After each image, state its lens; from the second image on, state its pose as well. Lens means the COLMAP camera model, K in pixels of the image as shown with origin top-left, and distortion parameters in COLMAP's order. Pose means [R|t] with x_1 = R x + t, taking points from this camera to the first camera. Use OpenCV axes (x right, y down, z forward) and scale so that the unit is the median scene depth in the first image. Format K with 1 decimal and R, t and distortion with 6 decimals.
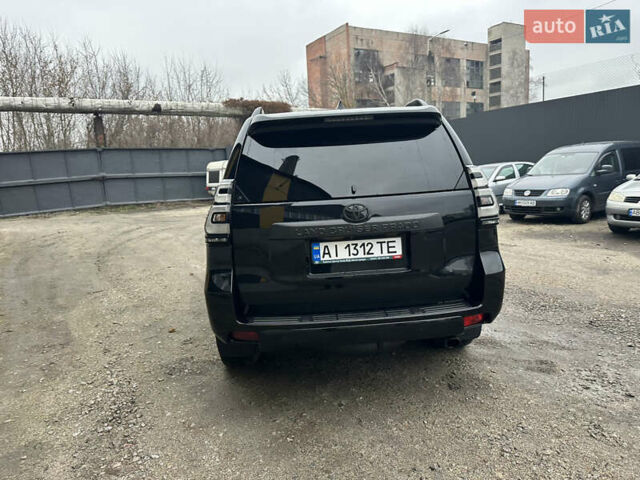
lens RADIAL K [[445.4, 0, 324.3], [0, 445.4, 242.0], [0, 0, 1]] dist [0.045449, -0.054055]
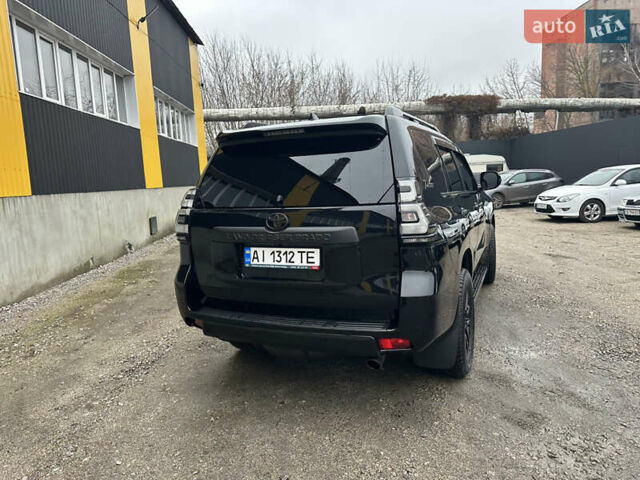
lens RADIAL K [[445.4, 0, 325.8], [0, 445.4, 237.1], [0, 0, 1]] dist [0.045449, -0.054055]
pose [[0.887737, 0.072697, -0.454576, 0.416573], [-0.073774, 0.997156, 0.015396, -0.034504], [0.454402, 0.019868, 0.890575, 0.073645]]
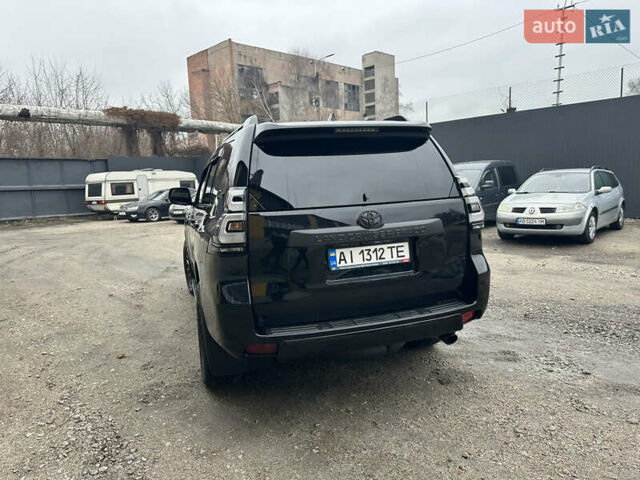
lens RADIAL K [[445.4, 0, 322.9], [0, 445.4, 235.3], [0, 0, 1]] dist [0.045449, -0.054055]
pose [[0.968171, -0.021315, 0.249379, -0.188215], [0.033055, 0.998529, -0.042984, 0.008108], [-0.248096, 0.049859, 0.967452, 0.015699]]
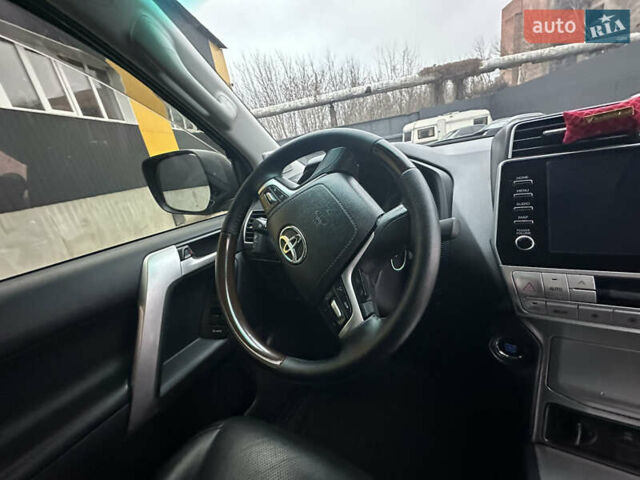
lens RADIAL K [[256.7, 0, 319.1], [0, 256.7, 241.1], [0, 0, 1]] dist [-0.003905, 0.000785]
pose [[0.820705, 0.087873, -0.564554, -0.054565], [0.048335, 0.973882, 0.221850, -0.180295], [0.569304, -0.209361, 0.795023, 1.275590]]
